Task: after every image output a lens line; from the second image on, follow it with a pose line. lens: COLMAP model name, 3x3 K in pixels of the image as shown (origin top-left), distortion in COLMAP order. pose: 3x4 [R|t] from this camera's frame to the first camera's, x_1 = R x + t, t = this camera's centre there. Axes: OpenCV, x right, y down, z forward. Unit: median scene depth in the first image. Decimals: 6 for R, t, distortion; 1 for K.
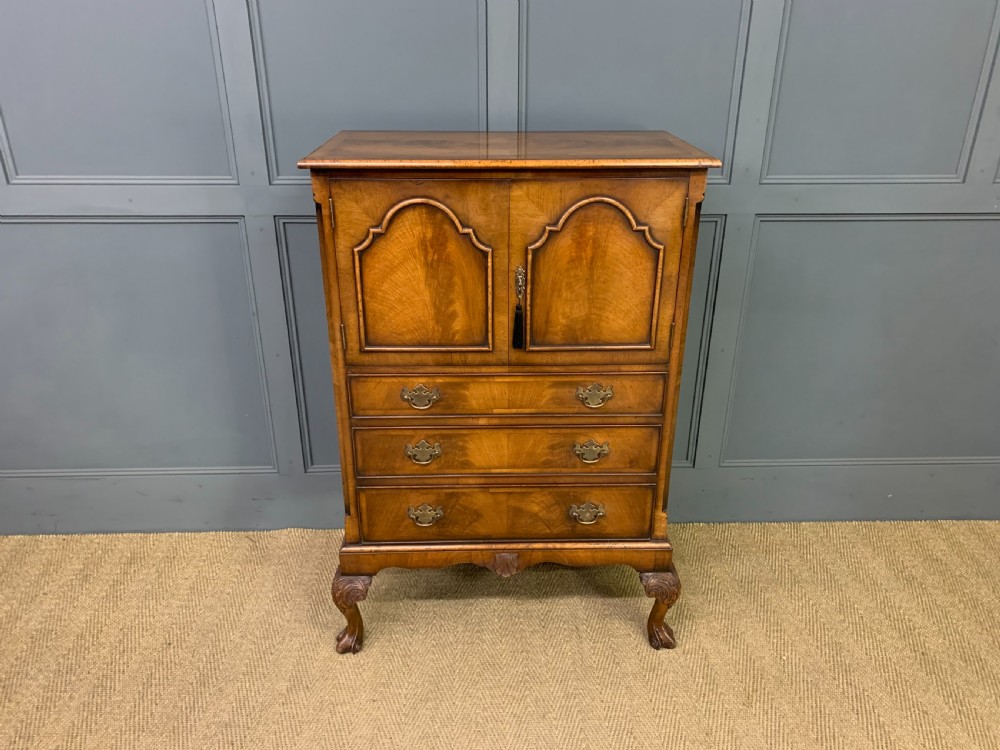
lens RADIAL K [[775.7, 0, 501.8], [0, 775.7, 374.0], [0, 0, 1]] dist [0.016769, -0.002968]
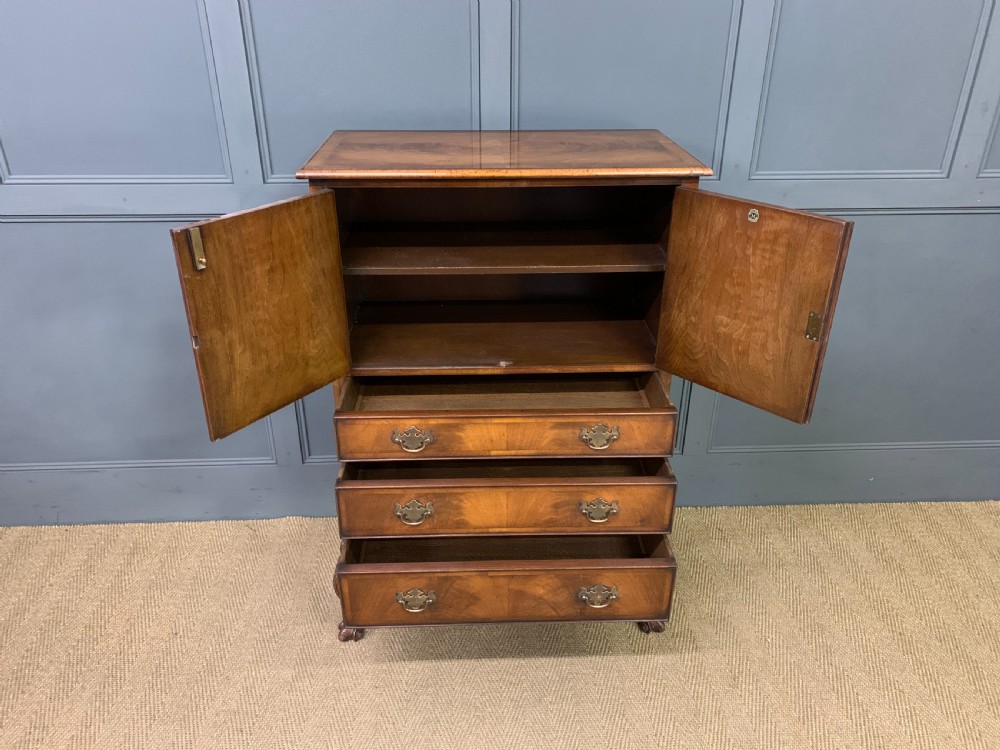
lens RADIAL K [[775.7, 0, 500.8], [0, 775.7, 375.0], [0, 0, 1]] dist [0.016769, -0.002968]
pose [[0.999847, -0.007627, 0.015716, -0.010708], [0.006883, 0.998877, 0.046867, -0.043213], [-0.016056, -0.046752, 0.998778, -0.021515]]
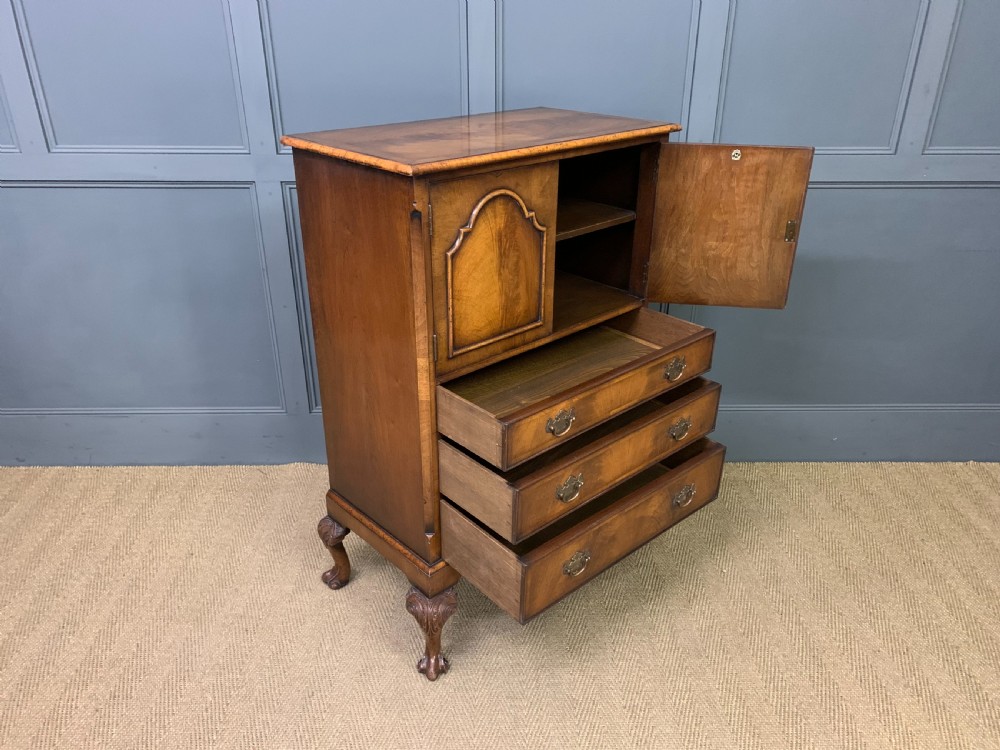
lens RADIAL K [[775.7, 0, 501.2], [0, 775.7, 372.9], [0, 0, 1]] dist [0.016769, -0.002968]
pose [[0.999863, 0.007268, -0.014876, 0.050019], [-0.006804, 0.999496, 0.031002, 0.040388], [0.015094, -0.030897, 0.999409, -0.146203]]
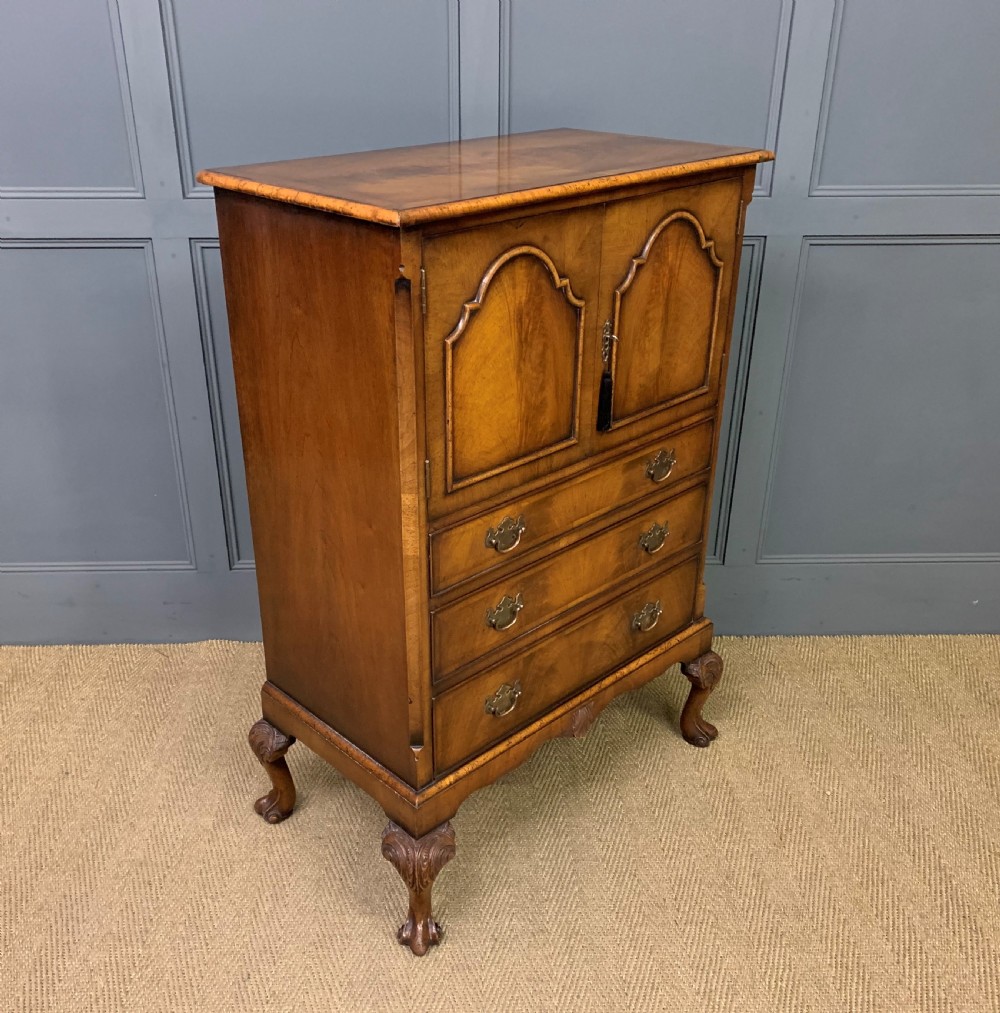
lens RADIAL K [[1070.7, 0, 472.3], [0, 1070.7, 520.7], [0, 0, 1]] dist [0.015163, 0.000000]
pose [[0.999925, 0.001681, -0.012126, 0.008256], [-0.001126, 0.998960, 0.045589, 0.034520], [0.012190, -0.045572, 0.998887, -0.102794]]
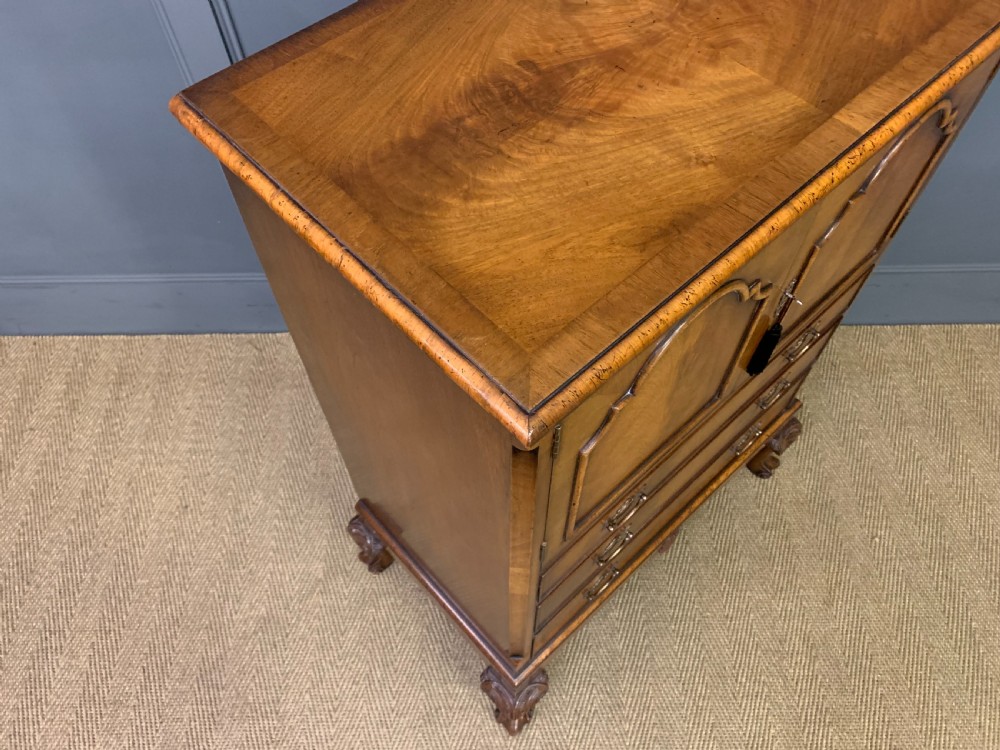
lens RADIAL K [[775.7, 0, 500.8], [0, 775.7, 382.9], [0, 0, 1]] dist [0.016769, -0.002968]
pose [[0.999746, 0.013406, -0.018095, -0.052940], [-0.000682, 0.821166, 0.570689, -0.295809], [0.022510, -0.570532, 0.820967, 0.373385]]
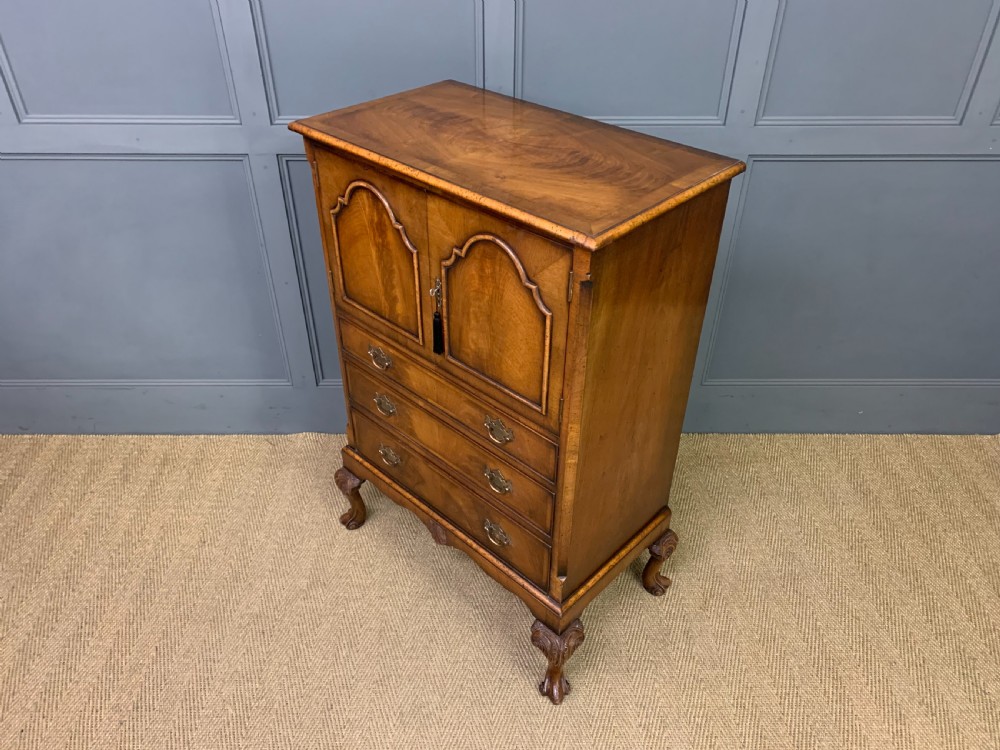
lens RADIAL K [[775.7, 0, 495.6], [0, 775.7, 369.6], [0, 0, 1]] dist [0.016769, -0.002968]
pose [[0.999609, 0.015644, -0.023155, 0.026699], [-0.010589, 0.978875, 0.204185, -0.148430], [0.025860, -0.203861, 0.978658, -0.062710]]
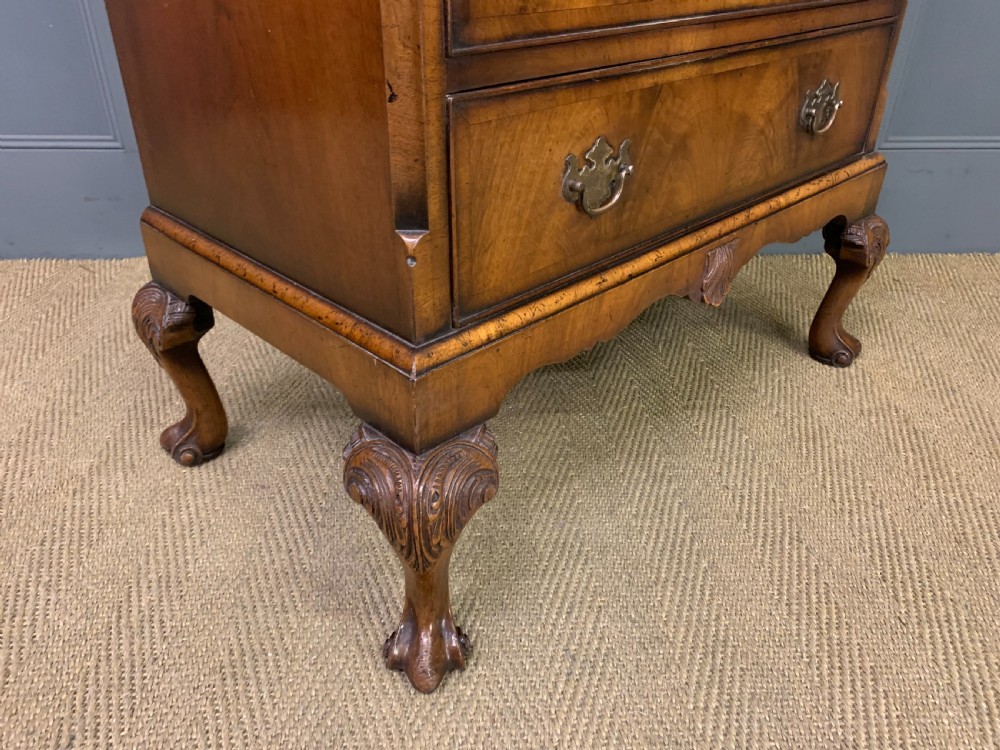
lens RADIAL K [[775.7, 0, 499.2], [0, 775.7, 384.3], [0, 0, 1]] dist [0.016769, -0.002968]
pose [[0.999889, 0.000720, 0.014879, -0.021815], [-0.002639, 0.991596, 0.129346, 0.280947], [-0.014660, -0.129371, 0.991488, 0.500155]]
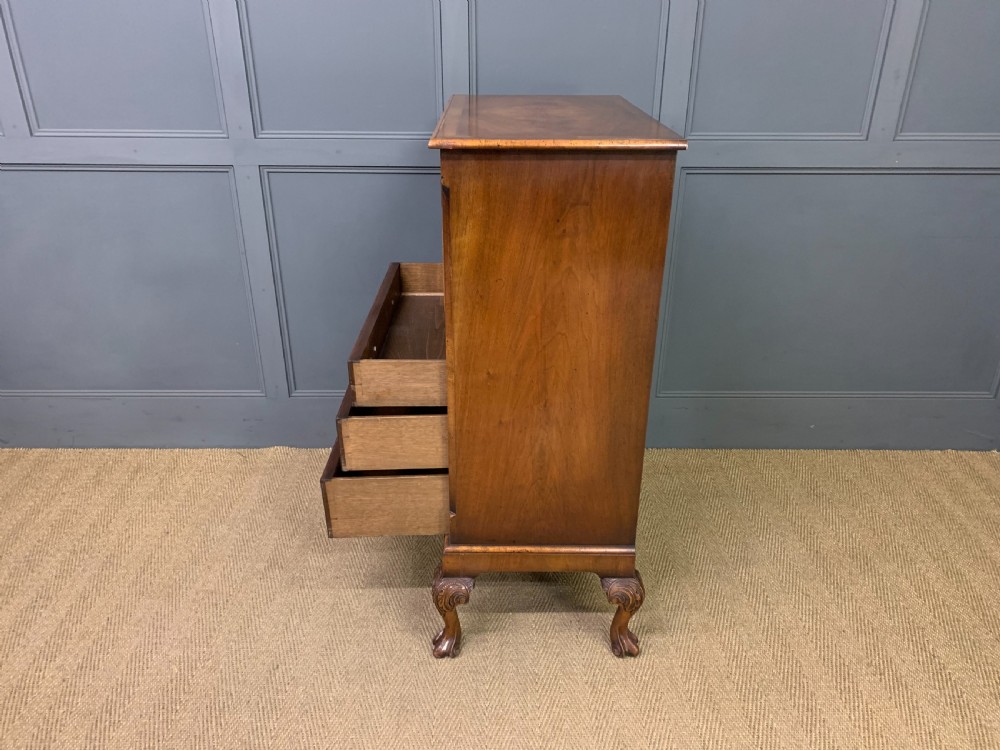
lens RADIAL K [[775.7, 0, 498.8], [0, 775.7, 366.7], [0, 0, 1]] dist [0.016769, -0.002968]
pose [[0.999563, 0.012660, -0.026728, 0.103264], [-0.012174, 0.999759, 0.018277, 0.073503], [0.026953, -0.017943, 0.999476, -0.156586]]
